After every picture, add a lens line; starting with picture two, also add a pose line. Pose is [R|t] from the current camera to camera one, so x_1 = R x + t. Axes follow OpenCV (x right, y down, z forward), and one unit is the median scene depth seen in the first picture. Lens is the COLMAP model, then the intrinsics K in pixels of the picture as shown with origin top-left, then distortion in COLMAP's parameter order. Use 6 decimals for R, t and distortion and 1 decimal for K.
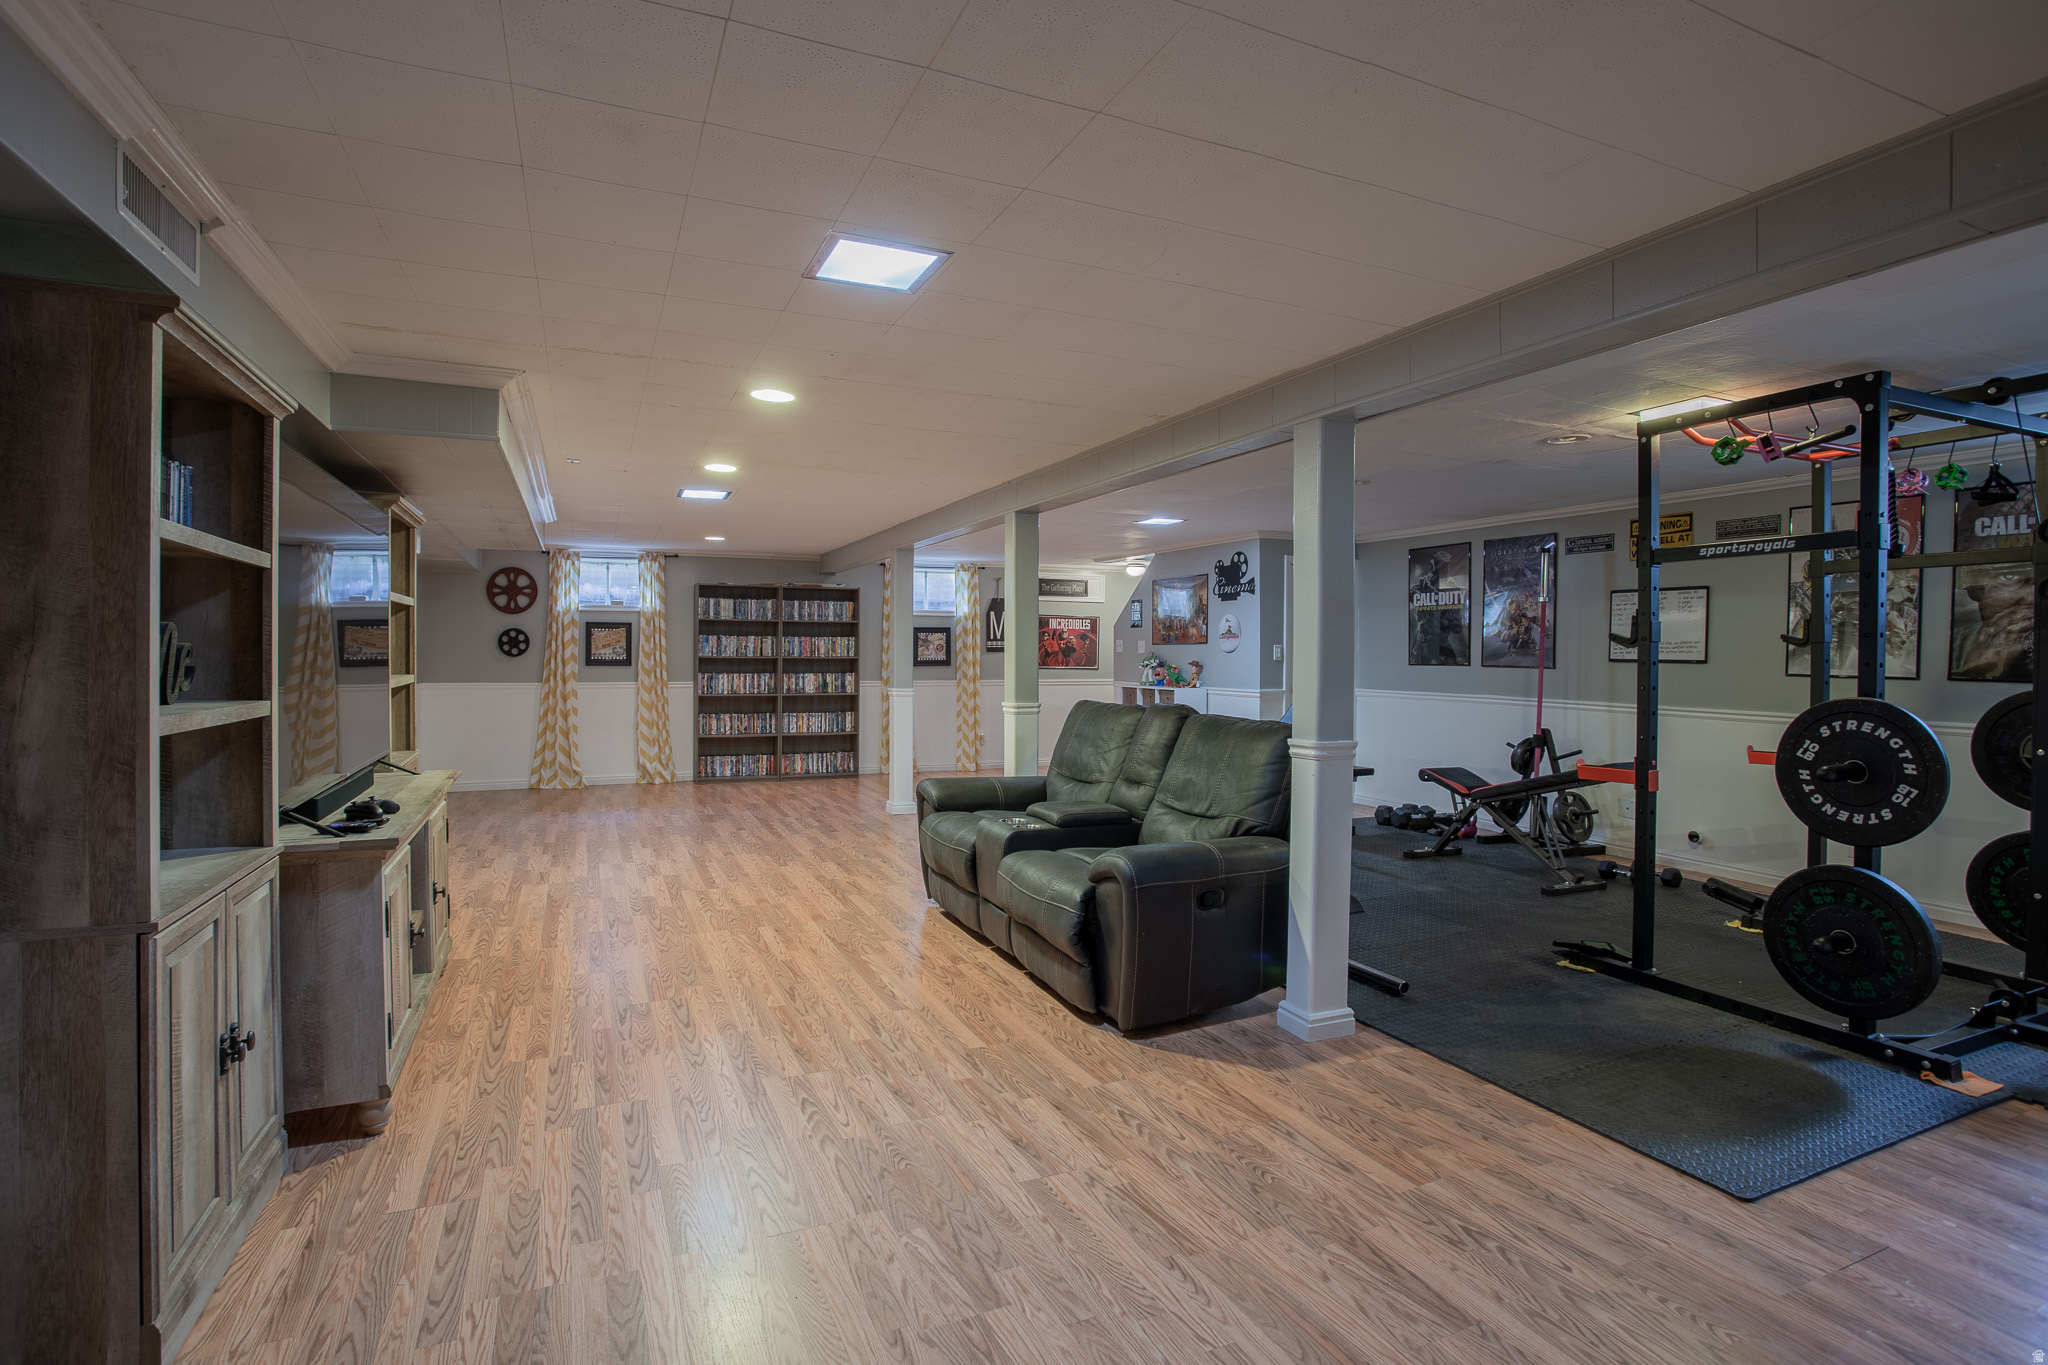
lens RADIAL K [[1012.4, 0, 1002.4], [0, 1012.4, 664.5], [0, 0, 1]] dist [-0.058658, 0.022084]
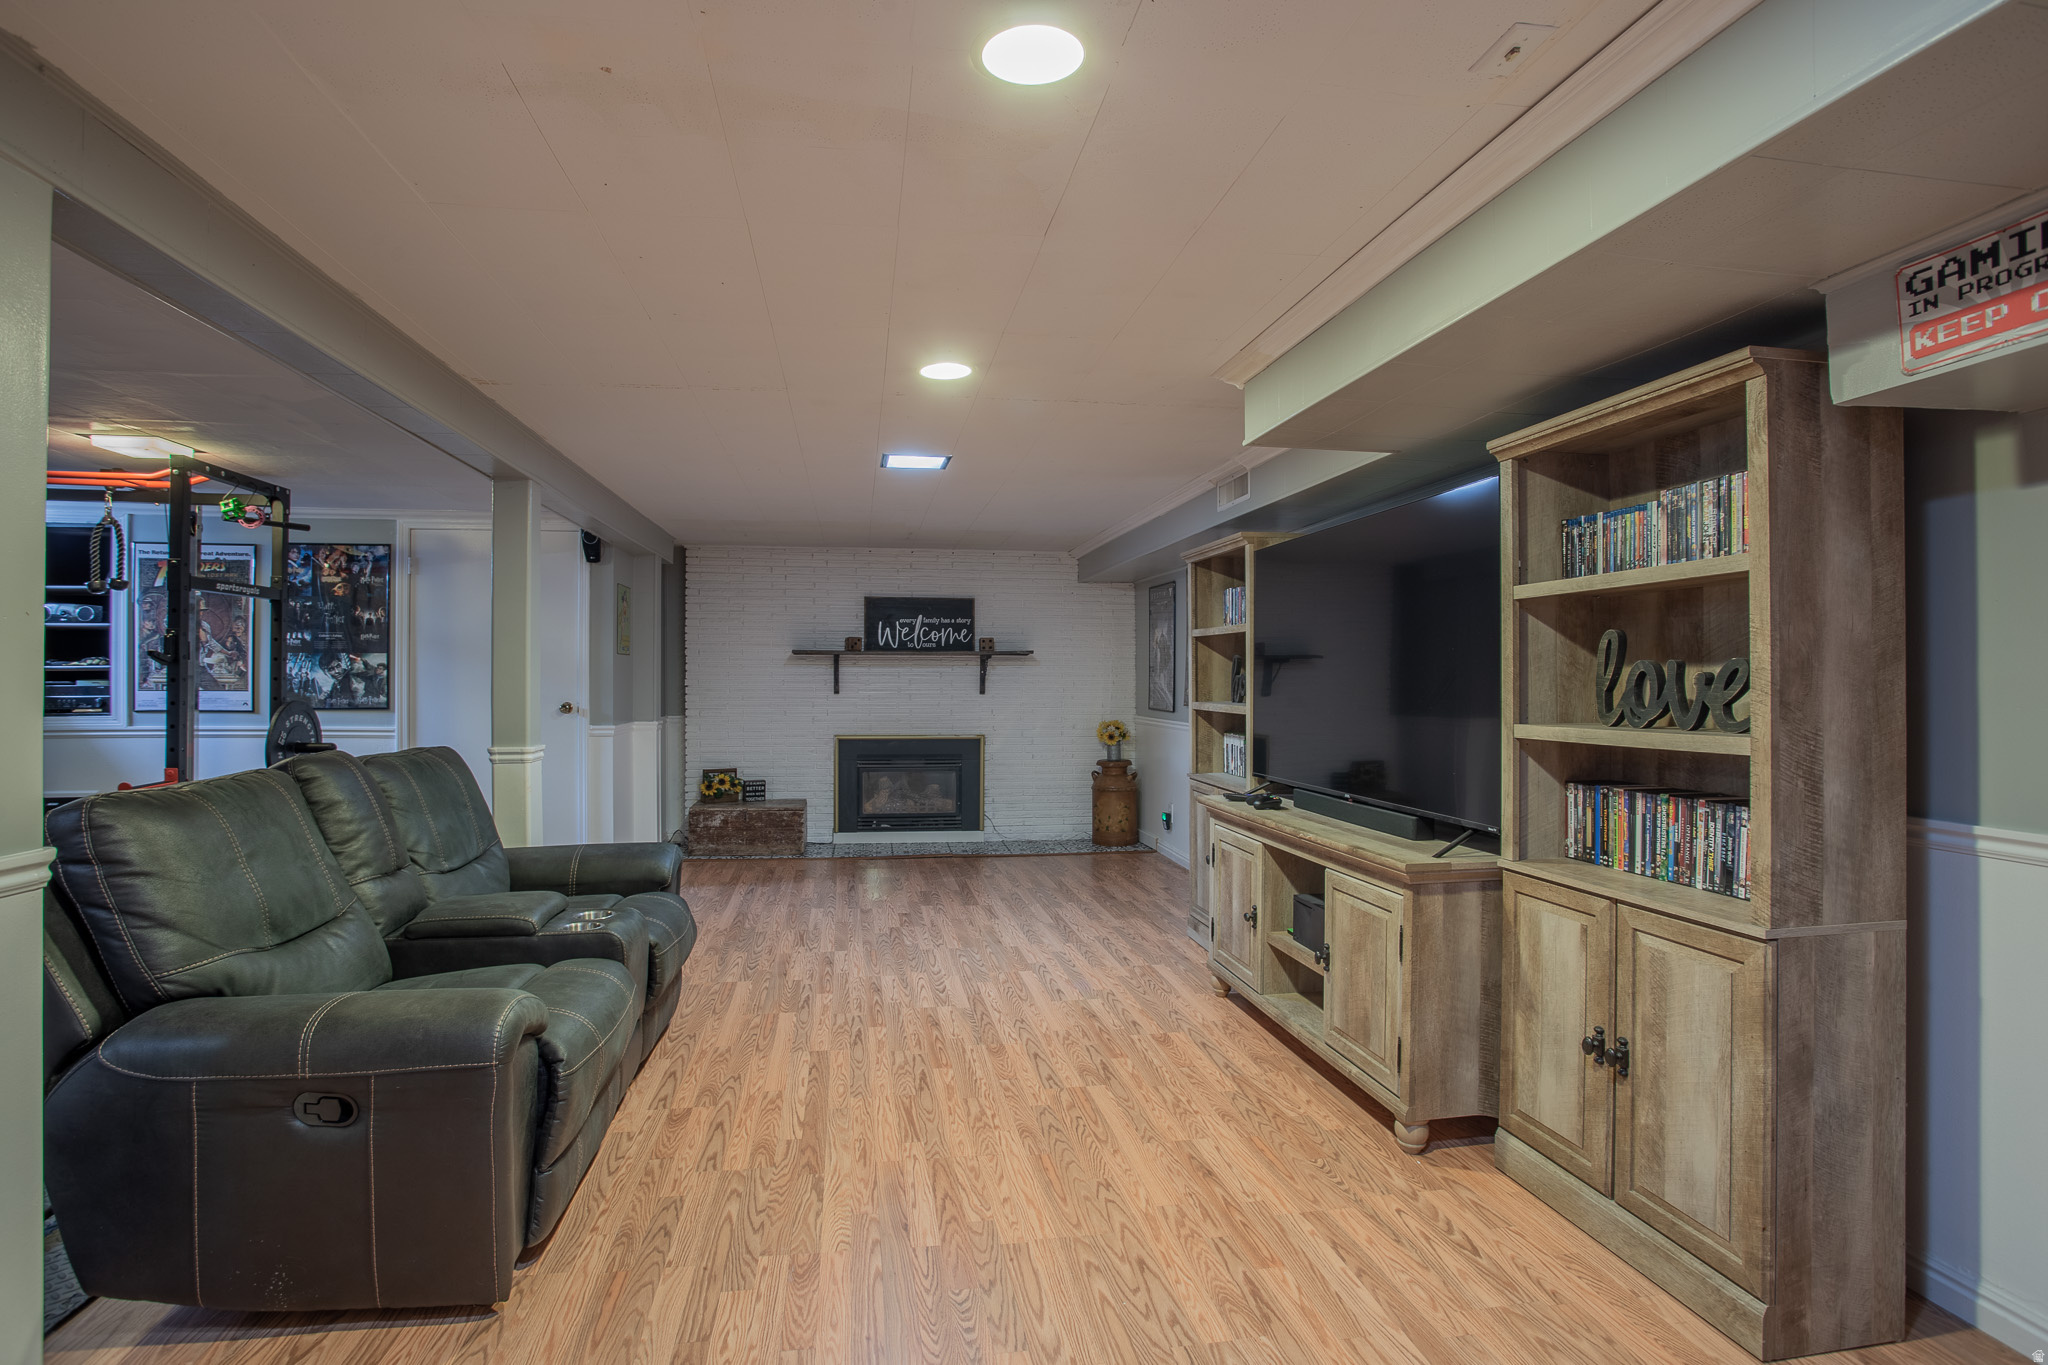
lens RADIAL K [[1012.4, 0, 1010.2], [0, 1012.4, 677.5], [0, 0, 1]] dist [-0.058658, 0.022084]
pose [[-0.970714, -0.007224, 0.240131, -0.518803], [-0.004932, 0.999936, 0.010143, -0.022127], [-0.240189, 0.008662, -0.970687, 1.938774]]
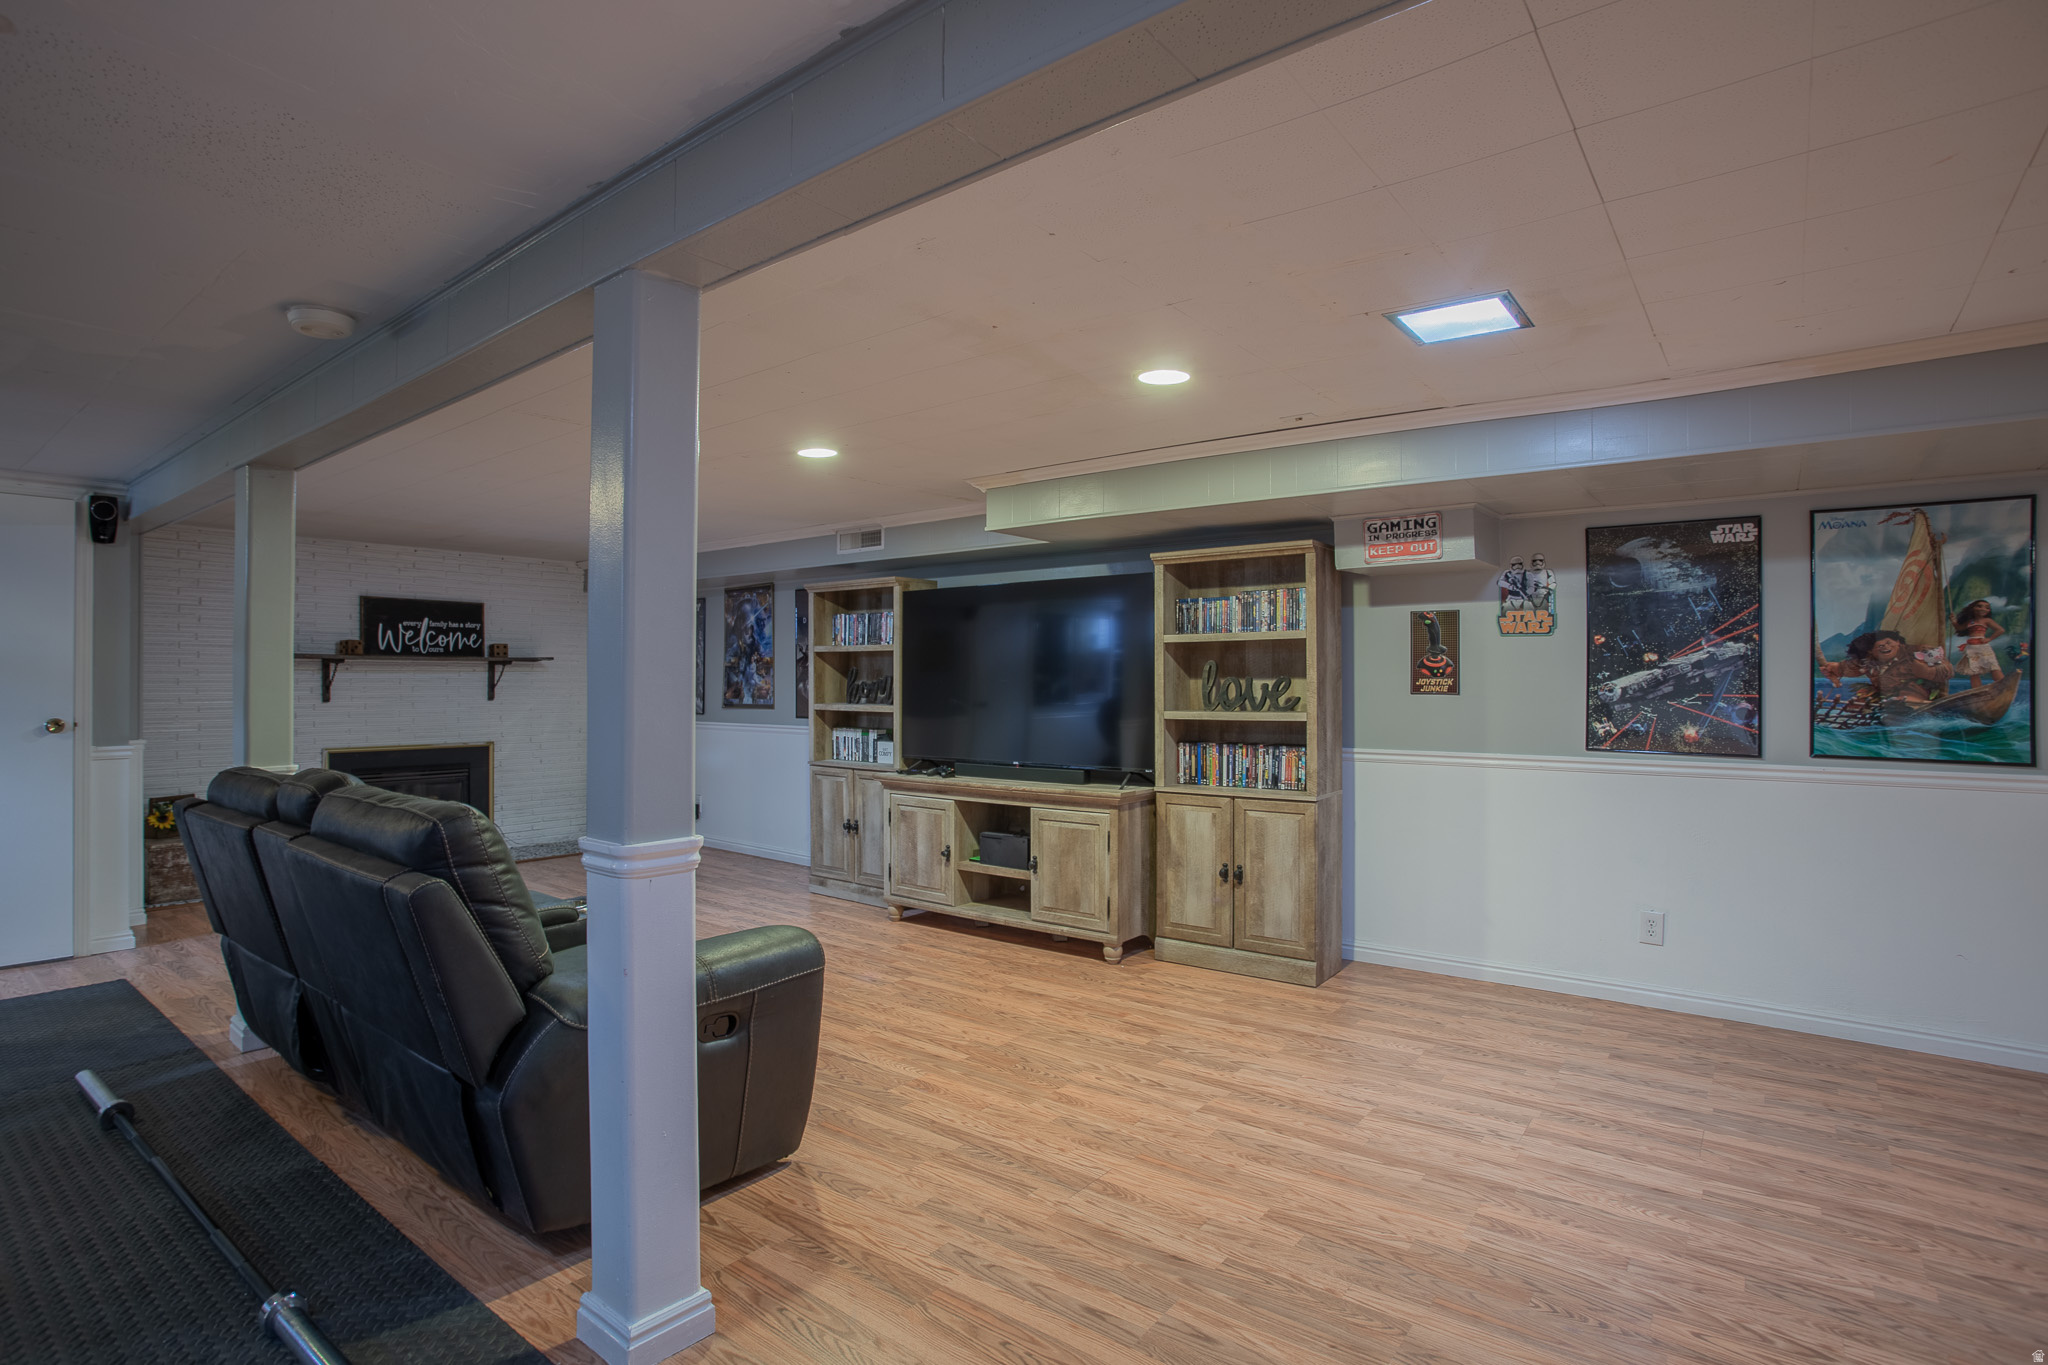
lens RADIAL K [[1012.4, 0, 1024.6], [0, 1012.4, 674.7], [0, 0, 1]] dist [-0.058658, 0.022084]
pose [[-0.873671, -0.008205, -0.486449, 0.114712], [-0.009236, 0.999957, -0.000279, -0.028976], [0.486430, 0.004250, -0.873709, 2.226314]]
